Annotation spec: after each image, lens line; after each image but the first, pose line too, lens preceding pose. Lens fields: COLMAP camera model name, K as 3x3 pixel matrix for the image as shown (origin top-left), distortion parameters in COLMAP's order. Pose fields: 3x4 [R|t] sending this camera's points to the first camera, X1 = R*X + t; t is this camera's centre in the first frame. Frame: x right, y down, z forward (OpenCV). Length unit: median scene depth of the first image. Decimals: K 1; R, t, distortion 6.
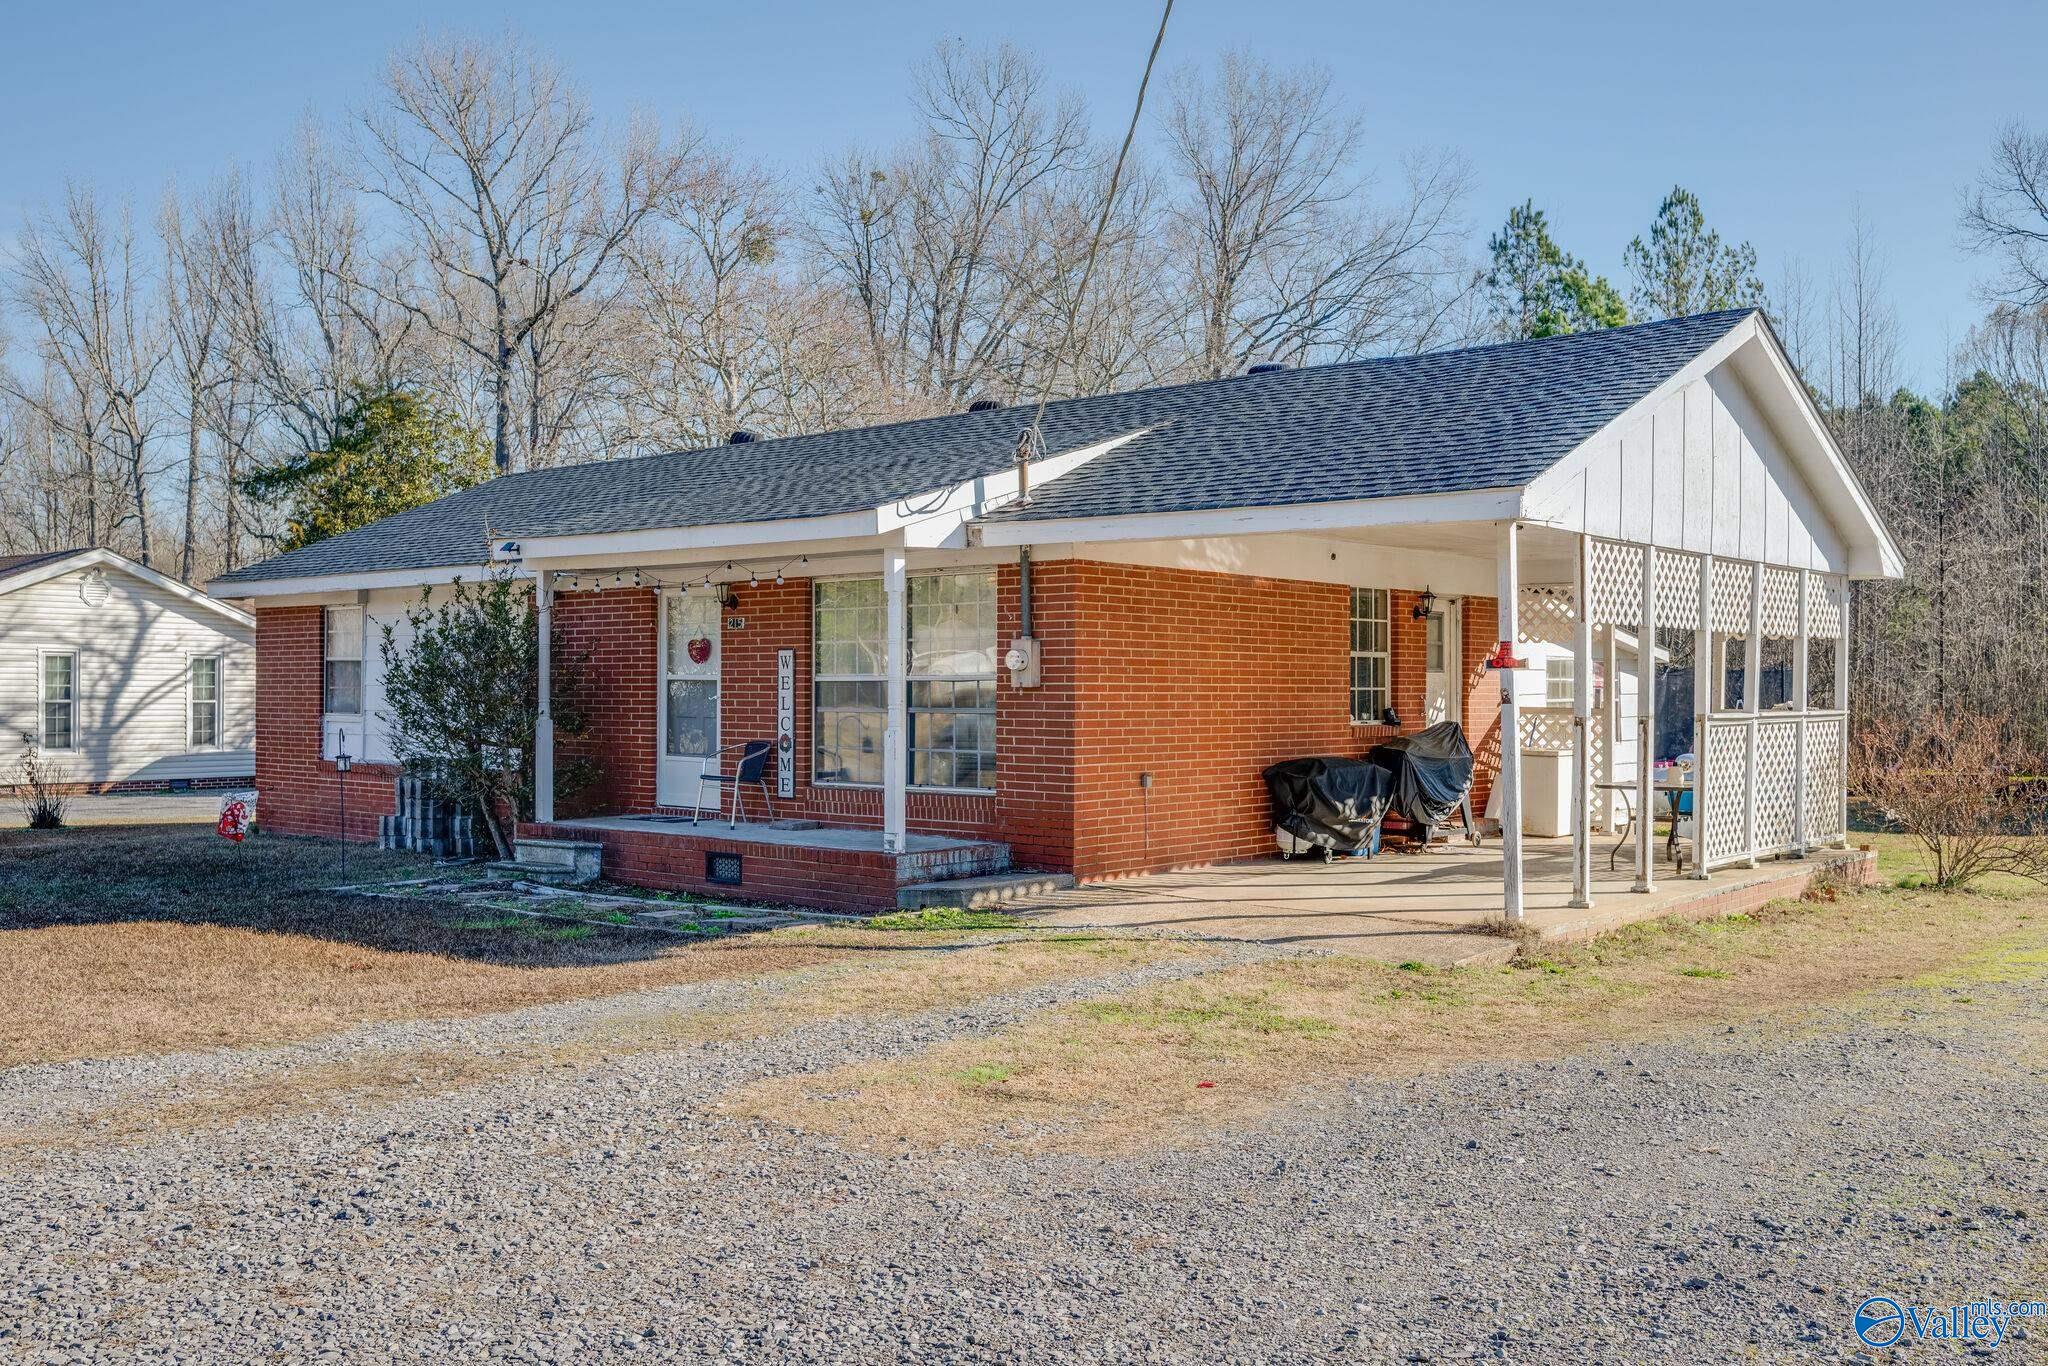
lens RADIAL K [[1756.4, 0, 1022.3], [0, 1756.4, 687.5], [0, 0, 1]] dist [0.013026, 0.004691]
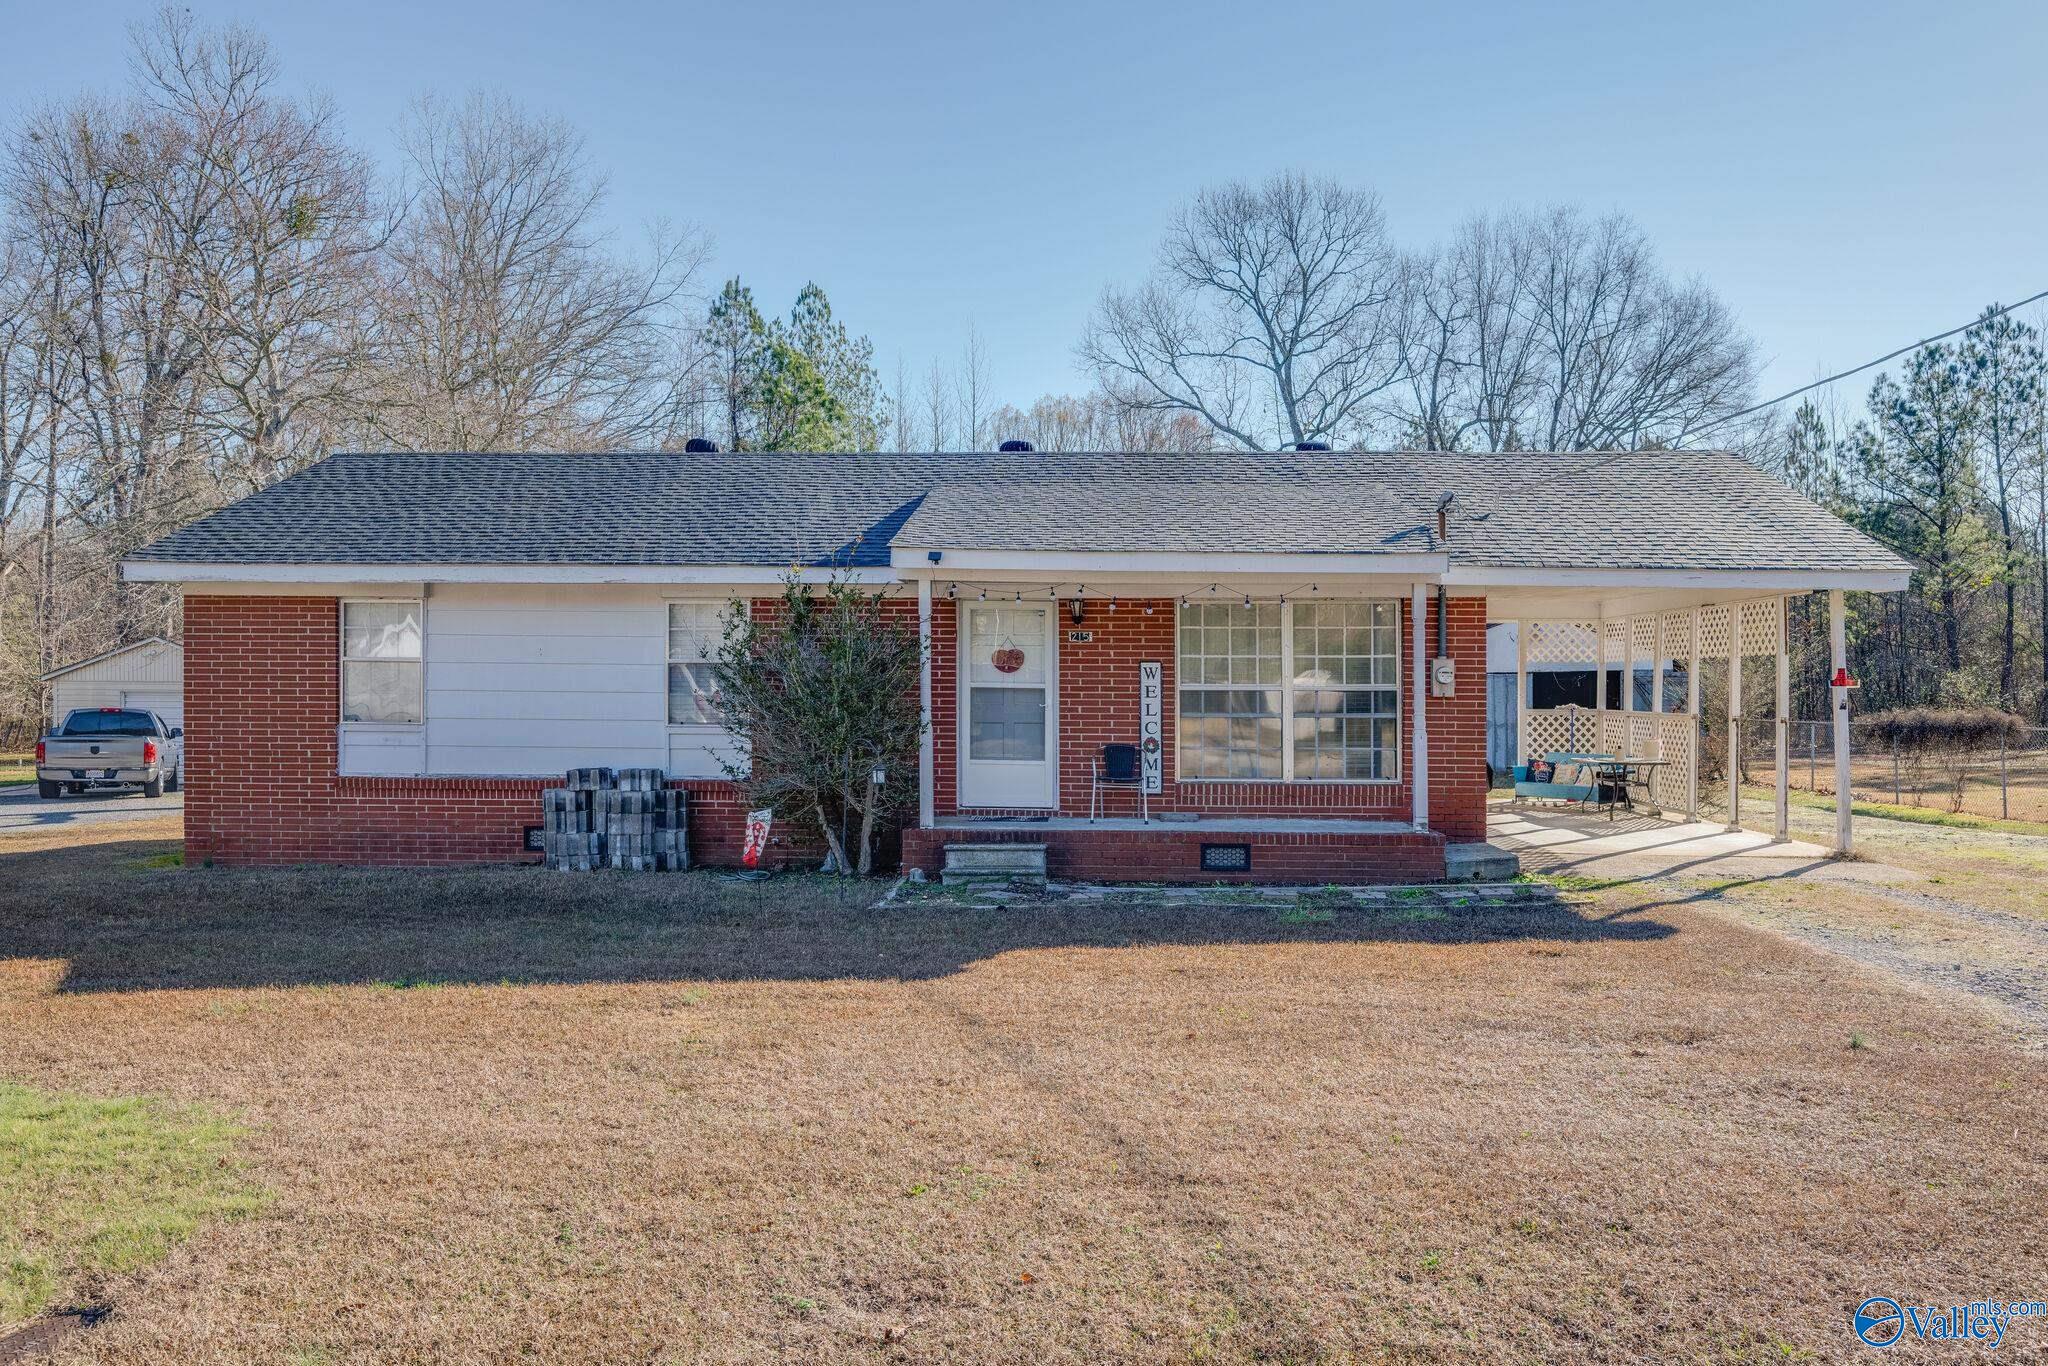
lens RADIAL K [[1536.5, 0, 1019.0], [0, 1536.5, 684.3], [0, 0, 1]] dist [0.001171, -0.004451]
pose [[0.798191, 0.004374, 0.602389, -0.770257], [-0.003735, 0.999990, -0.002312, -0.004559], [-0.602393, -0.000405, 0.798199, 0.259727]]
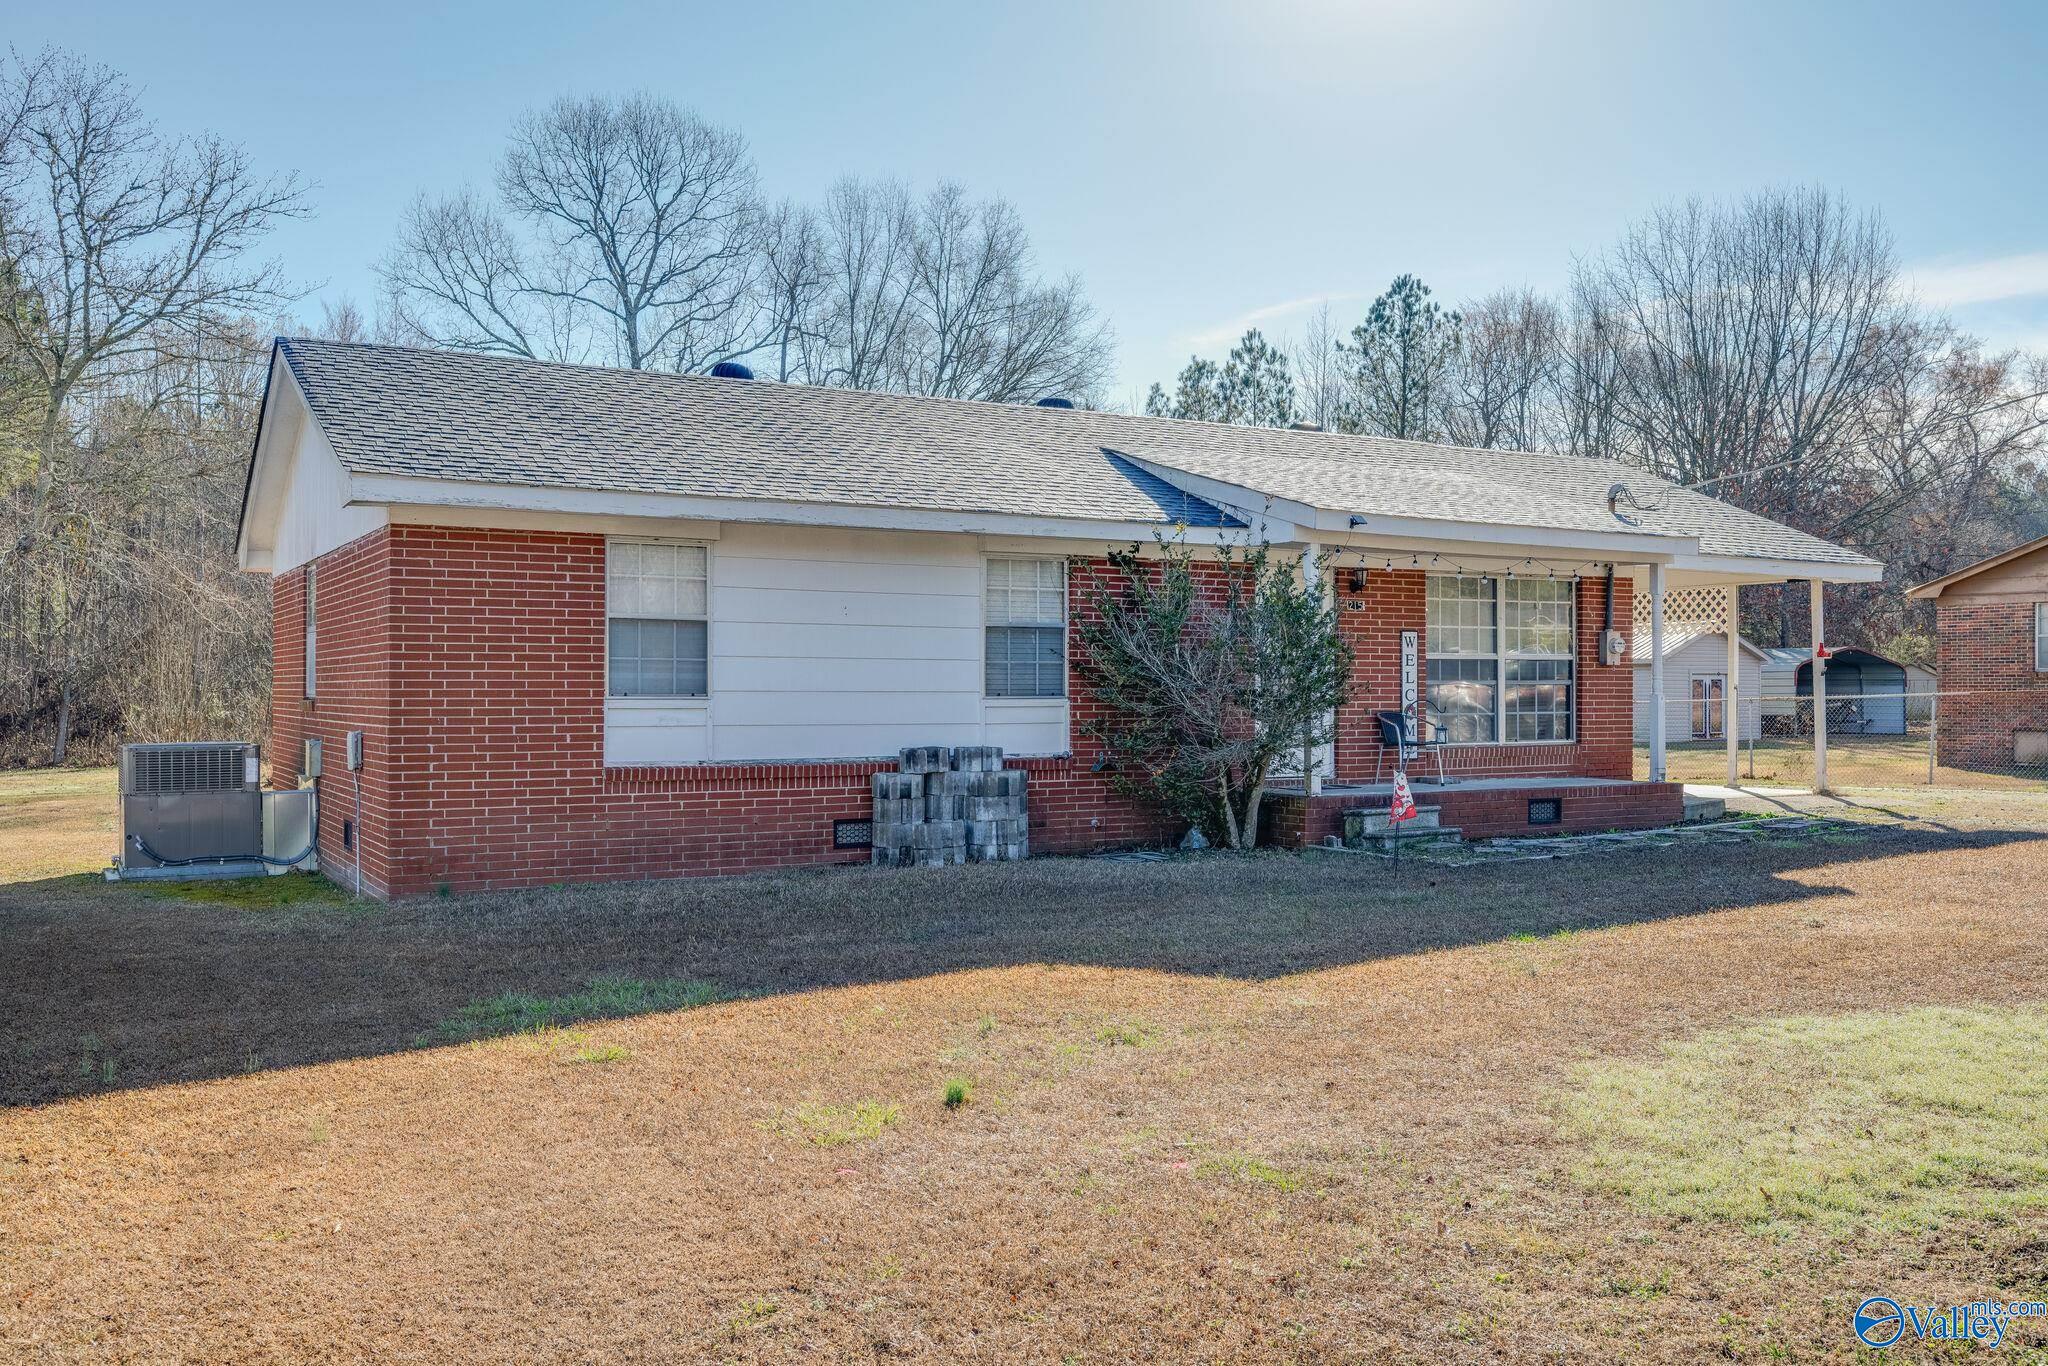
lens RADIAL K [[1756.4, 0, 1026.5], [0, 1756.4, 688.7], [0, 0, 1]] dist [0.013026, 0.004691]
pose [[0.341319, 0.000291, 0.939947, -1.273859], [0.002849, 0.999995, -0.001345, 0.016731], [-0.939943, 0.003137, 0.341317, 0.817468]]
